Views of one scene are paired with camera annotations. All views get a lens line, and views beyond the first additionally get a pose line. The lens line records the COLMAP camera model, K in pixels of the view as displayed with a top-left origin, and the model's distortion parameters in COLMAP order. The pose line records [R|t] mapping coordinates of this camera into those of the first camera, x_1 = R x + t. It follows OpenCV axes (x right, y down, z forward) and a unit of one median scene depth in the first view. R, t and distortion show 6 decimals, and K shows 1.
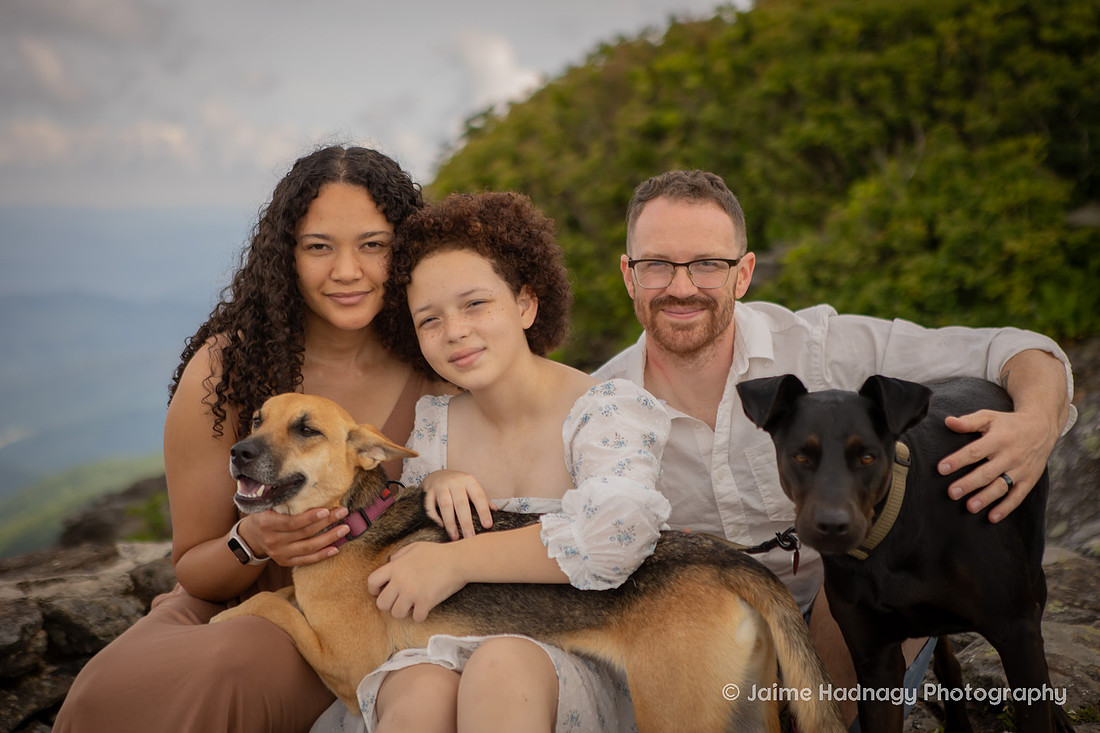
lens RADIAL K [[2174.2, 0, 550.0], [0, 2174.2, 366.5], [0, 0, 1]] dist [0.225550, 0.134813]
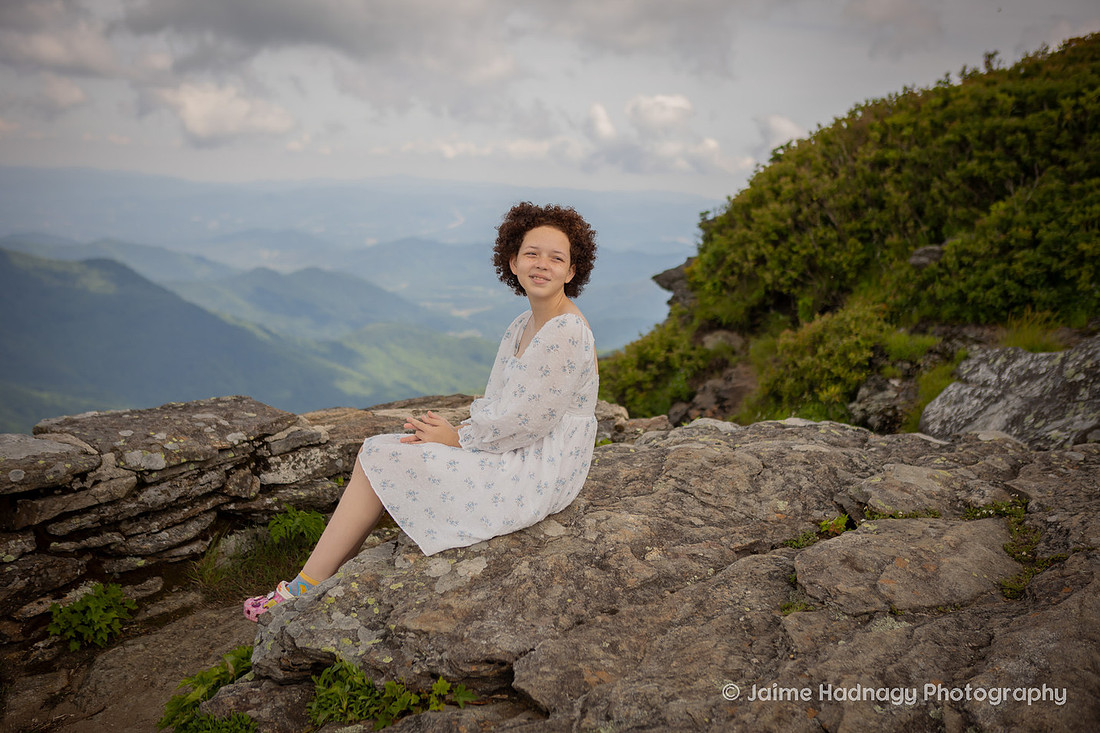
lens RADIAL K [[1420.0, 0, 531.3], [0, 1420.0, 370.3], [0, 0, 1]] dist [-0.013360, 0.014491]
pose [[0.968406, 0.059830, -0.242094, 0.071401], [-0.047079, 0.997199, 0.058122, -0.006304], [0.244893, -0.044888, 0.968510, -0.078400]]
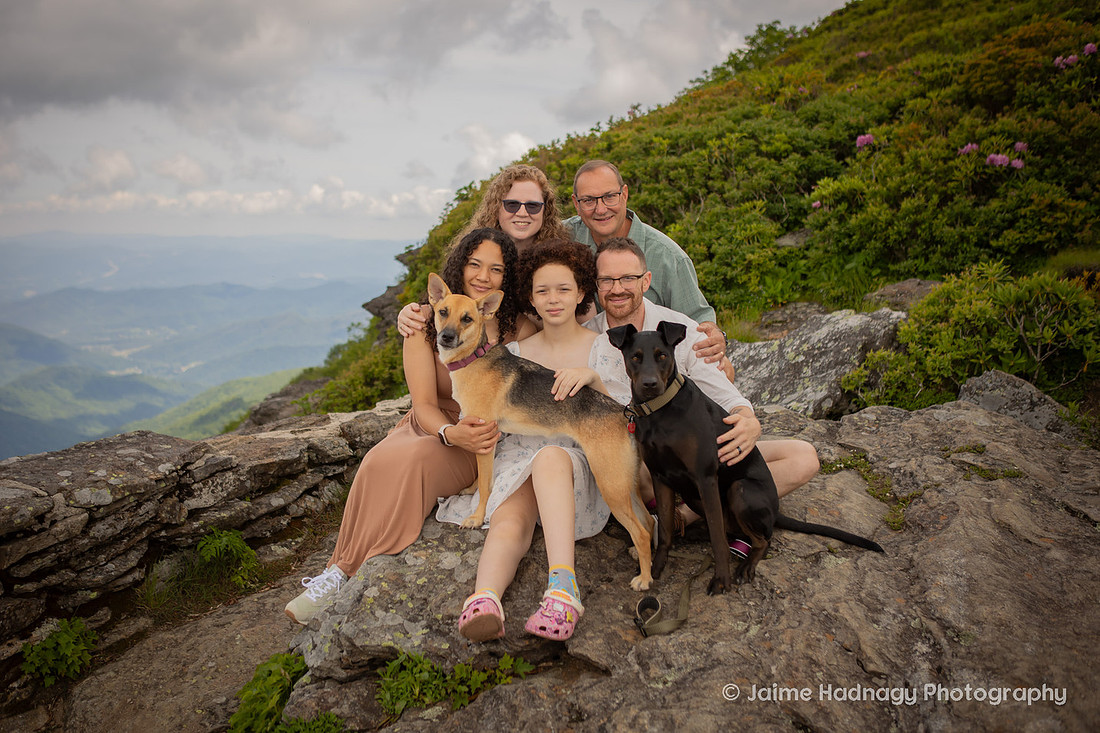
lens RADIAL K [[1232.9, 0, 529.3], [0, 1232.9, 357.3], [0, 0, 1]] dist [-0.056695, 0.059189]
pose [[0.999255, -0.019754, 0.033152, -0.022534], [0.018748, 0.999363, 0.030372, -0.002127], [-0.033731, -0.029728, 0.998989, -0.085144]]
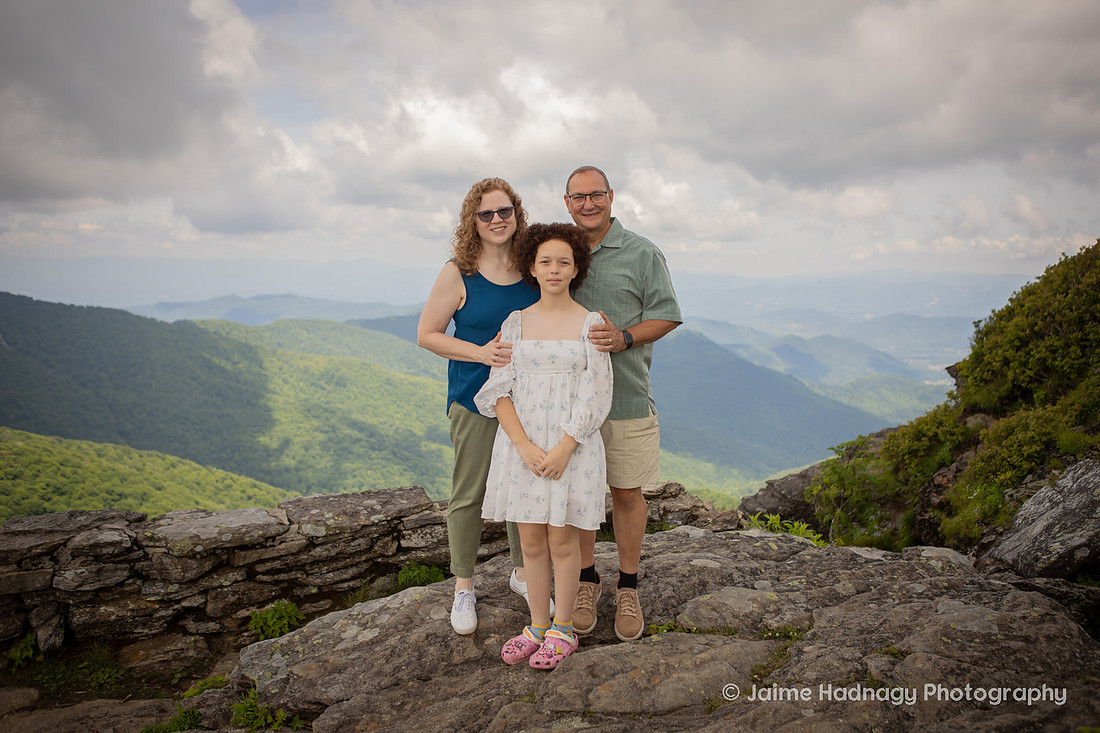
lens RADIAL K [[959.3, 0, 524.7], [0, 959.3, 361.2], [0, 0, 1]] dist [-0.085743, 0.106234]
pose [[0.747561, 0.052998, -0.662075, 0.261528], [-0.038036, 0.998592, 0.036988, -0.059155], [0.663103, -0.002468, 0.748524, 0.022397]]
